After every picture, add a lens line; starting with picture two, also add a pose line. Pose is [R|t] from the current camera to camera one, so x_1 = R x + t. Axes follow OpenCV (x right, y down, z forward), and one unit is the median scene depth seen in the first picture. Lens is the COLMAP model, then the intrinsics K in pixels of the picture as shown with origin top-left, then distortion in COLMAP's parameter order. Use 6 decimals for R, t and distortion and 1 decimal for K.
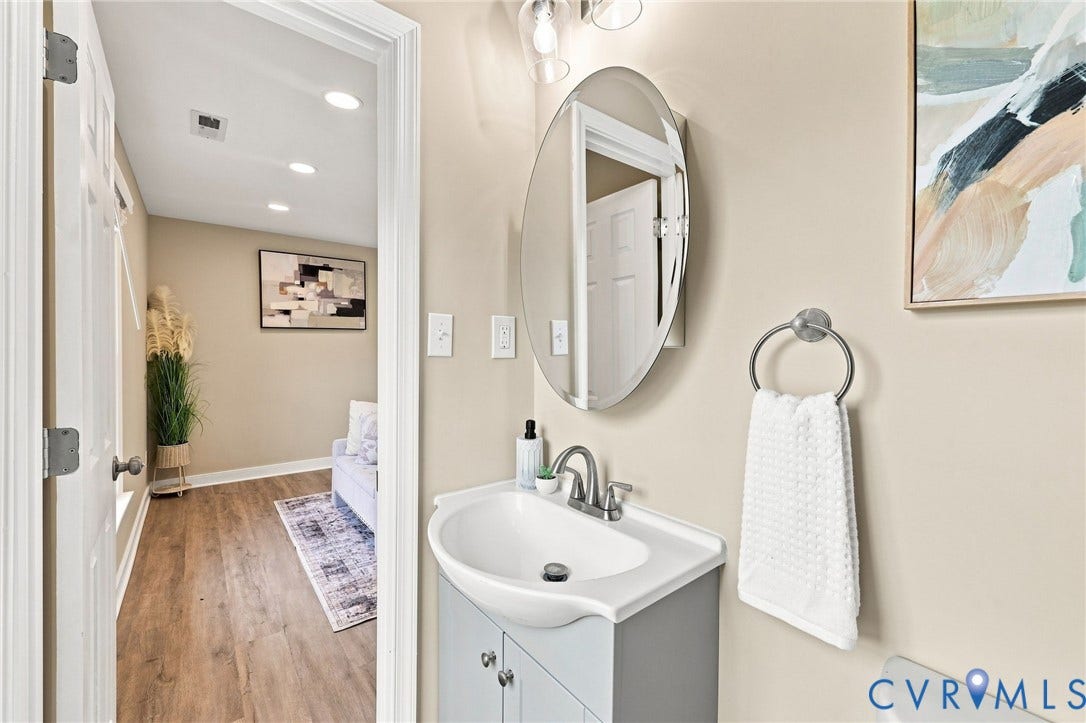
lens RADIAL K [[437.7, 0, 532.2], [0, 437.7, 354.2], [0, 0, 1]] dist [-0.008402, 0.000601]
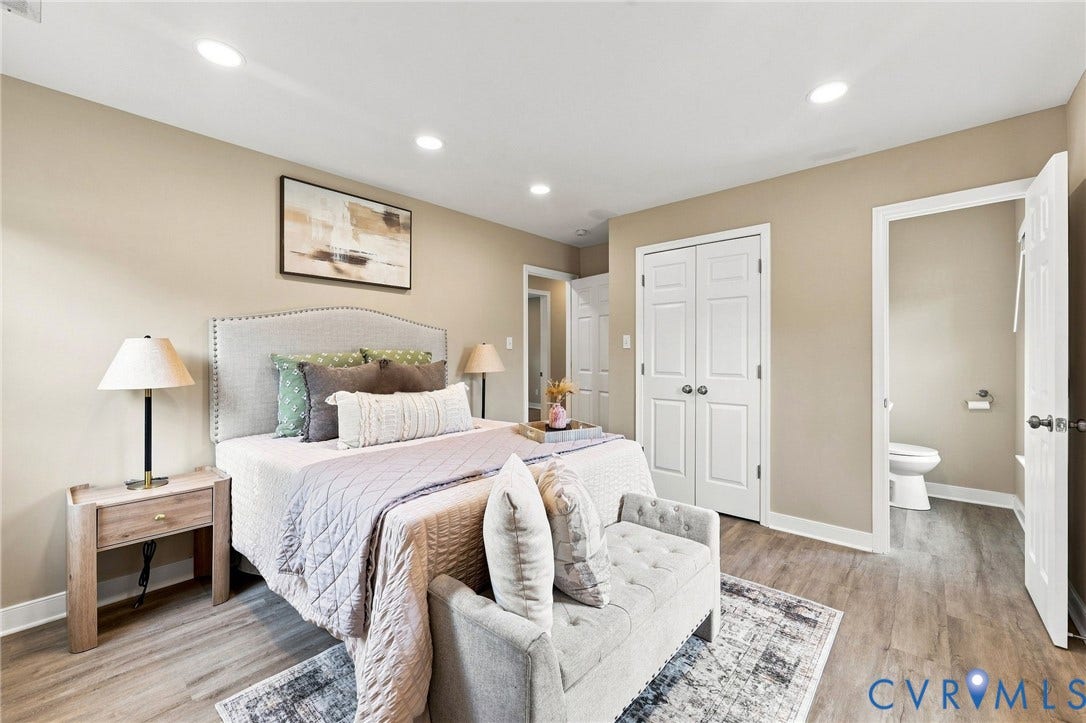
lens RADIAL K [[437.7, 0, 538.3], [0, 437.7, 355.1], [0, 0, 1]] dist [-0.008402, 0.000601]
pose [[-0.183554, -0.007181, 0.982983, -0.691543], [0.004869, 0.999954, 0.008215, 0.004105], [-0.982998, 0.006294, -0.183511, 0.984308]]
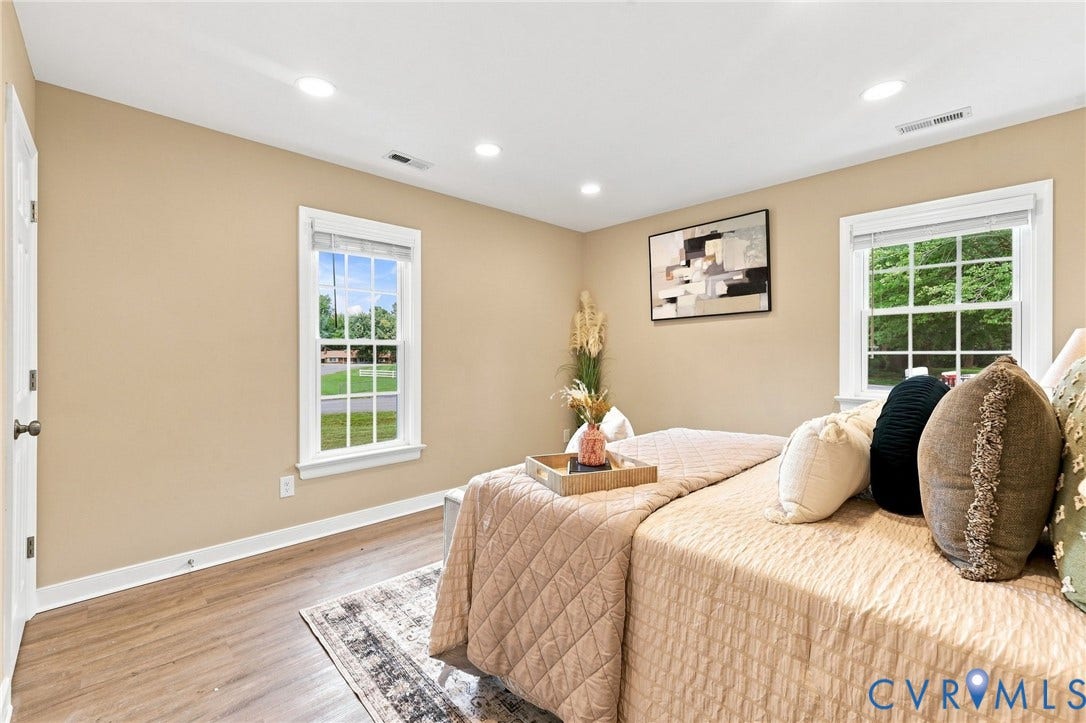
lens RADIAL K [[445.8, 0, 535.5], [0, 445.8, 356.8], [0, 0, 1]] dist [-0.002132, -0.000153]
pose [[0.097160, 0.001117, -0.995268, 0.333135], [-0.003710, 0.999993, 0.000760, 0.018251], [0.995262, 0.003619, 0.097163, 0.748386]]
